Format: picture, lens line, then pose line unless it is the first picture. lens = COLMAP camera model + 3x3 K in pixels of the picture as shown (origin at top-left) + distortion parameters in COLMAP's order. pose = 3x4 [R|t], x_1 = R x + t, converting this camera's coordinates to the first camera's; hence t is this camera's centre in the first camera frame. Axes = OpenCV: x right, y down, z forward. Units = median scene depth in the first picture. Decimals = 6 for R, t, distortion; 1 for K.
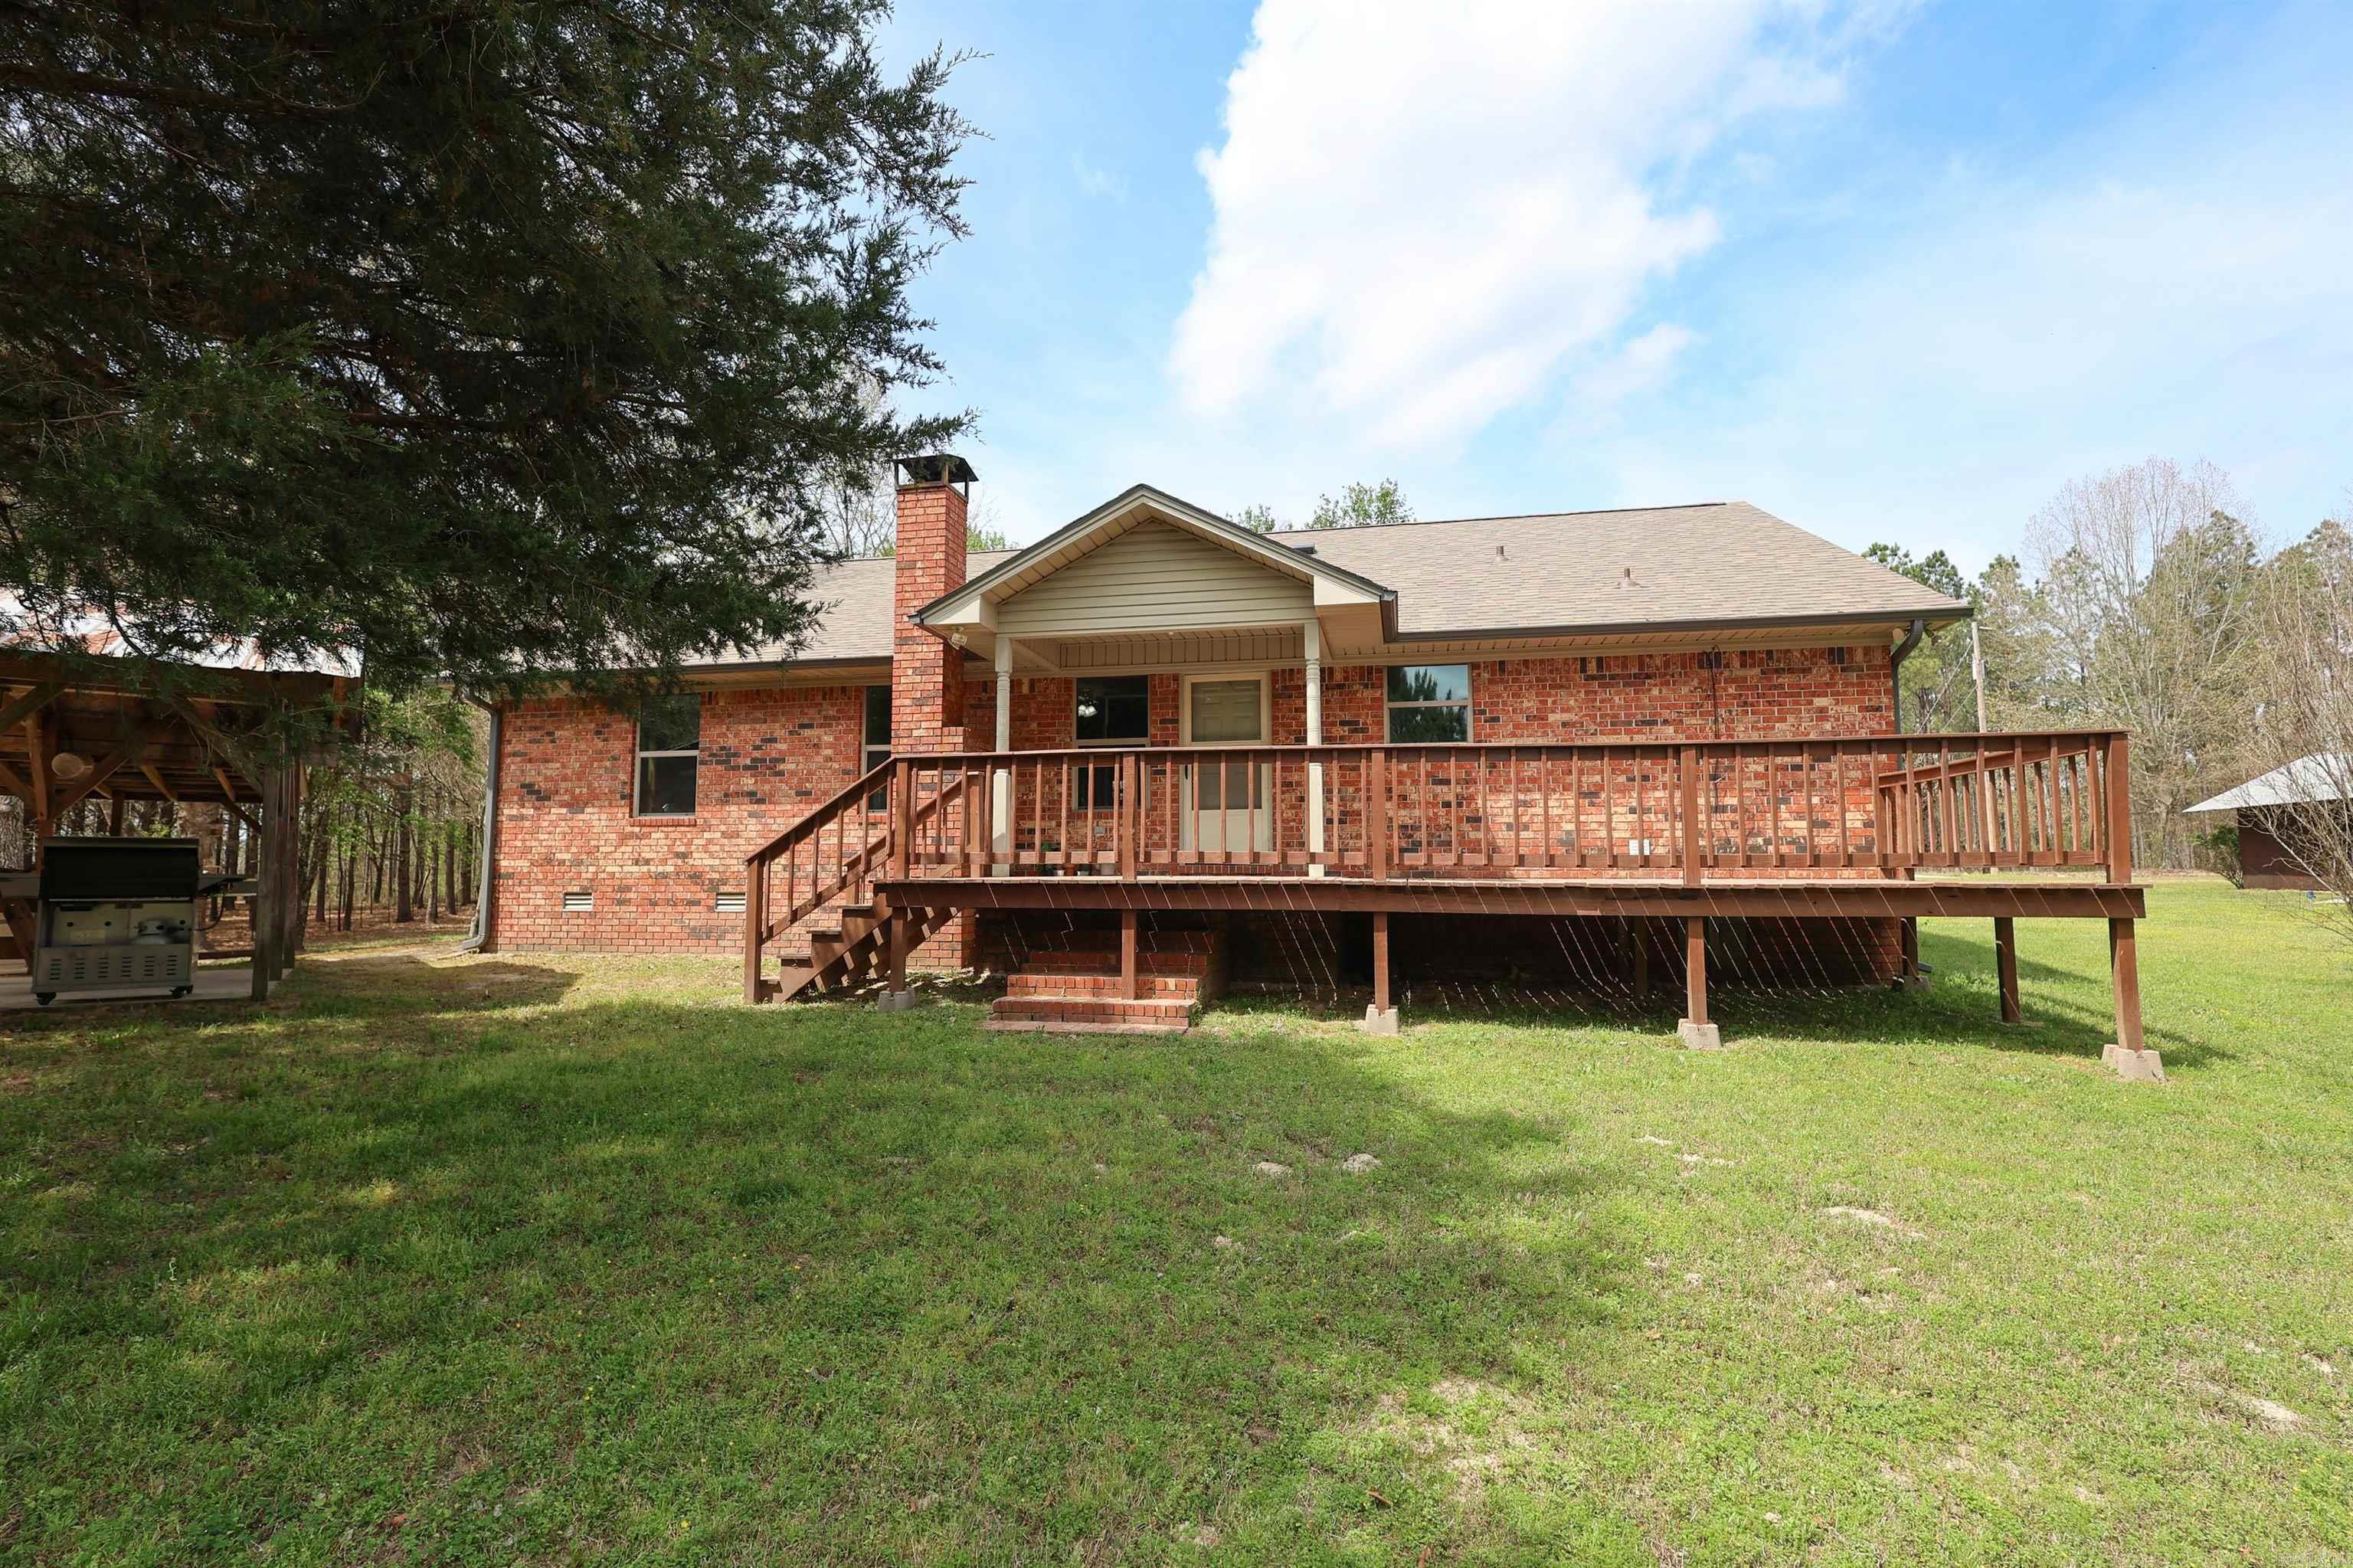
lens RADIAL K [[1081.2, 0, 1176.5], [0, 1081.2, 784.0], [0, 0, 1]] dist [0.000240, 0.000431]
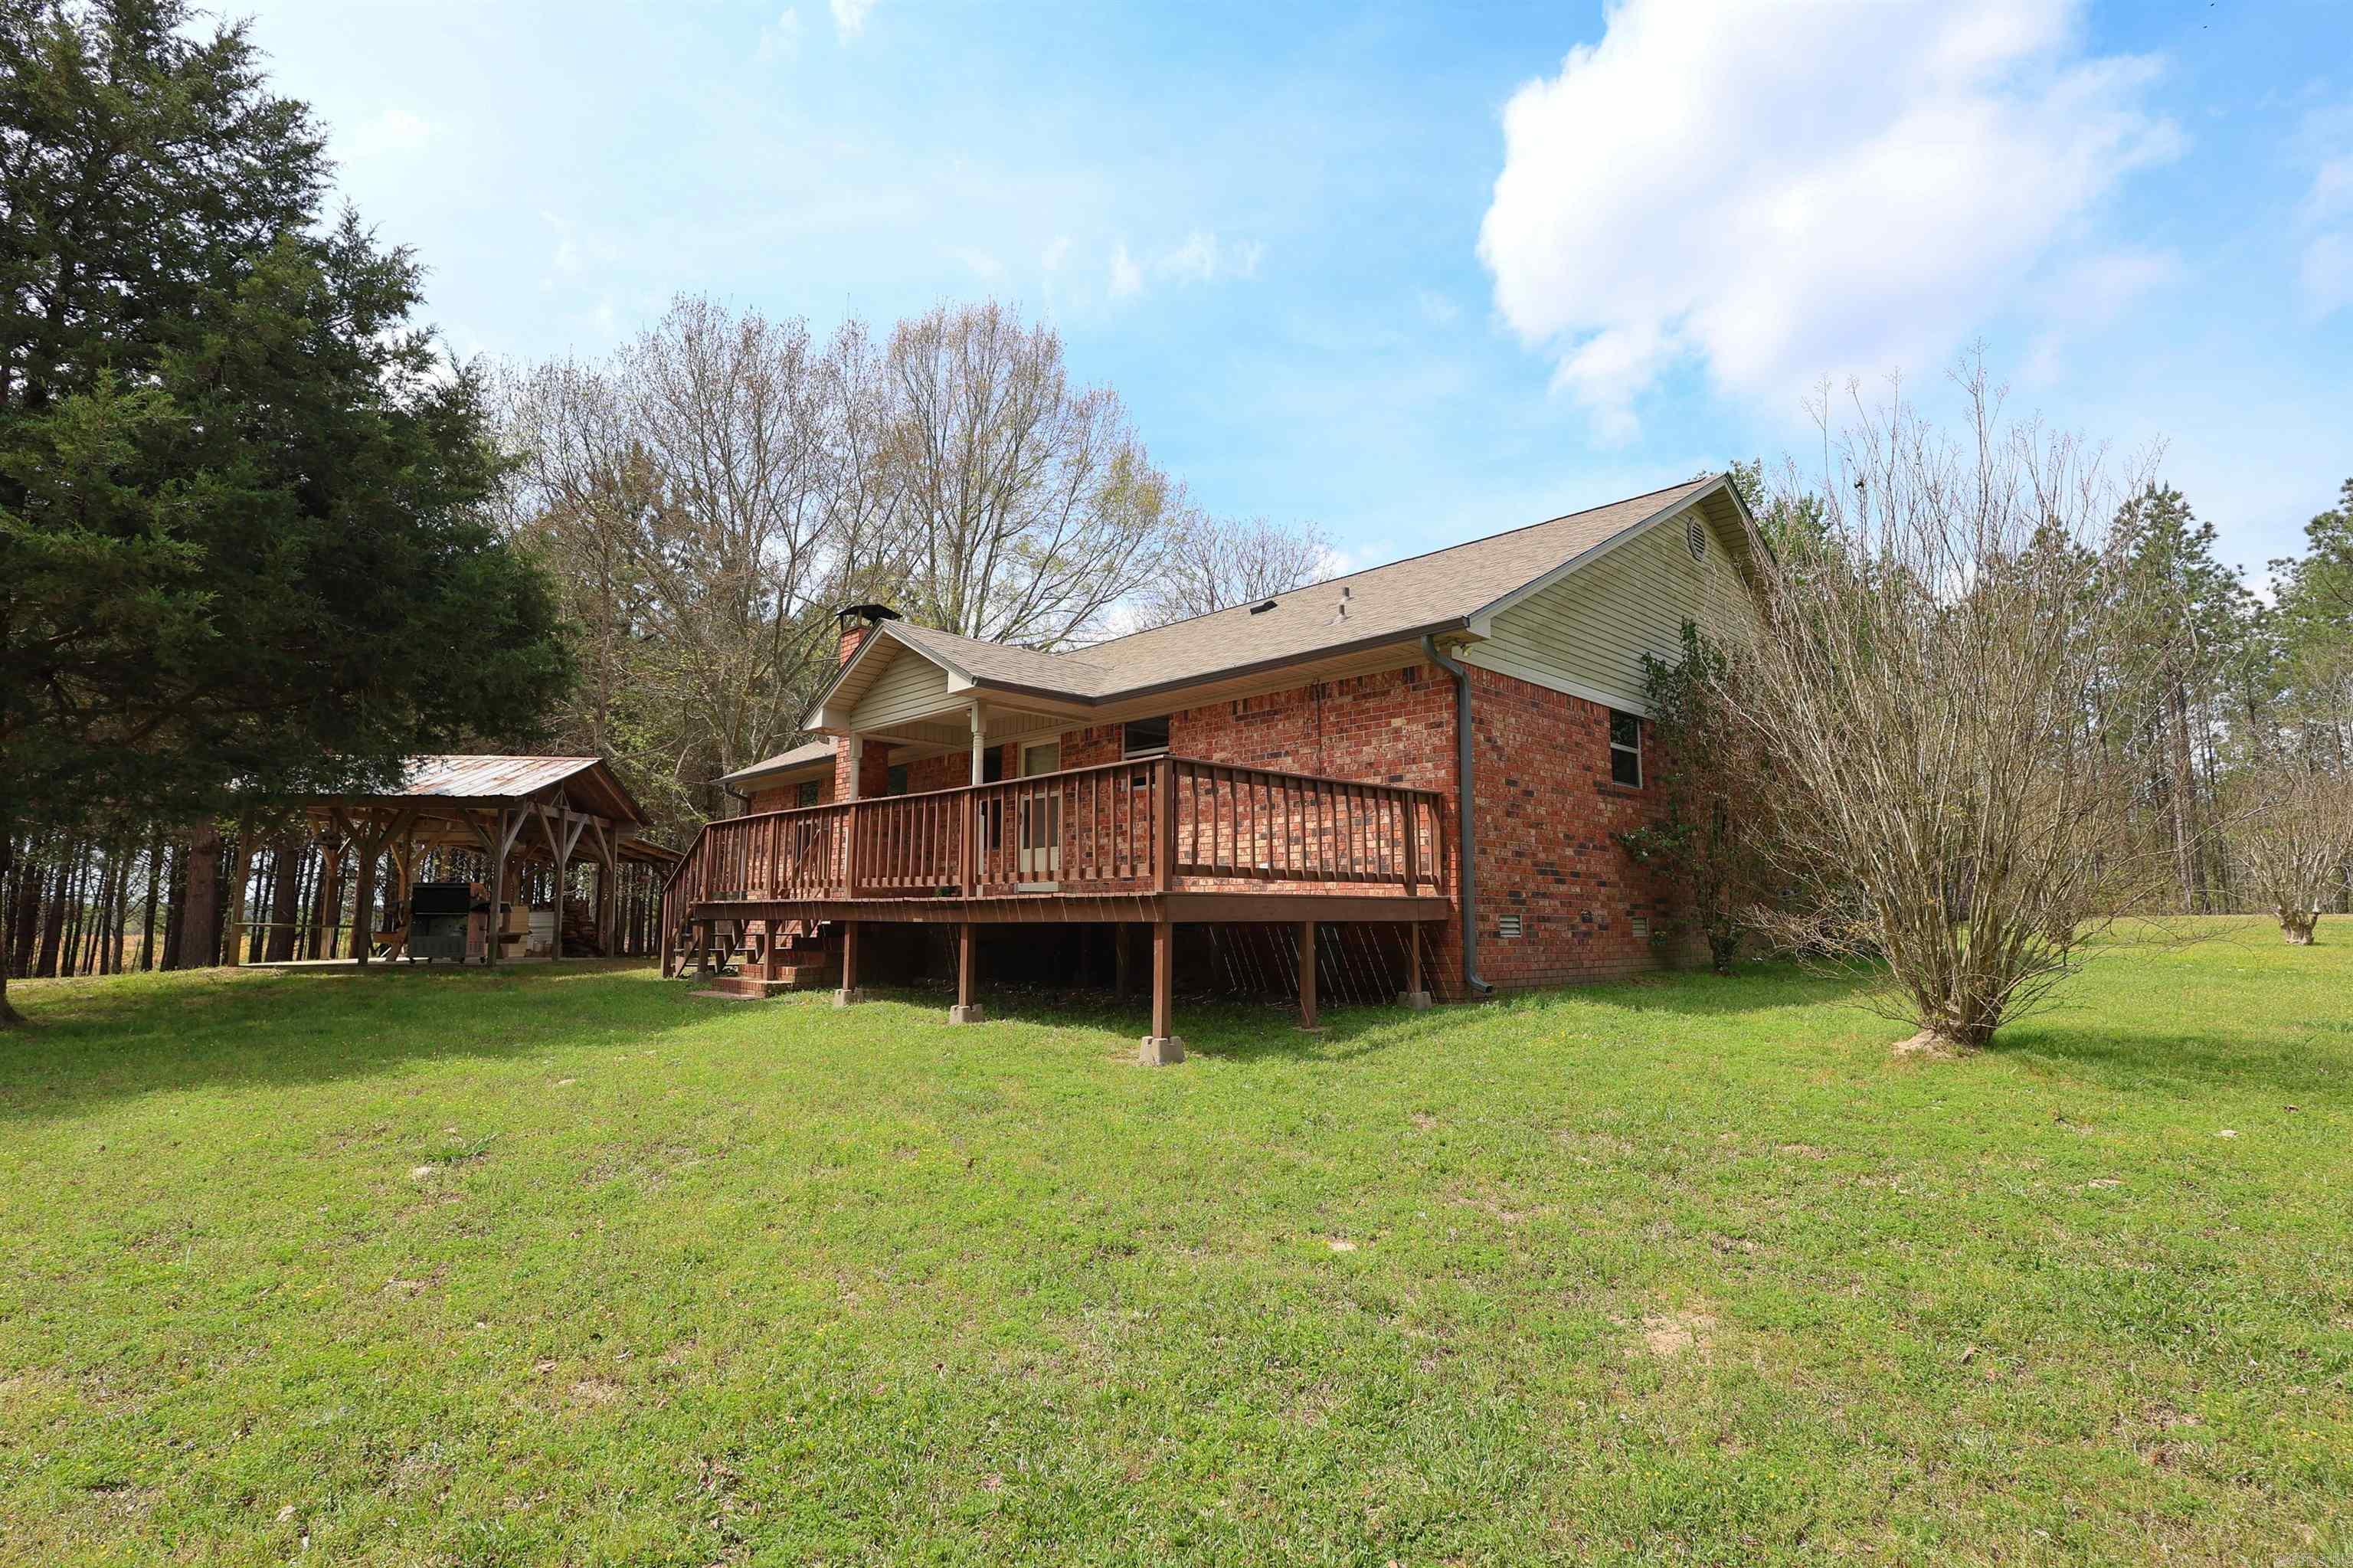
lens RADIAL K [[1081.2, 0, 1176.5], [0, 1081.2, 784.0], [0, 0, 1]] dist [0.000240, 0.000431]
pose [[0.807764, -0.063876, -0.586036, 1.015277], [0.046917, 0.997925, -0.044102, 0.016468], [0.587637, 0.008129, 0.809084, 0.059610]]
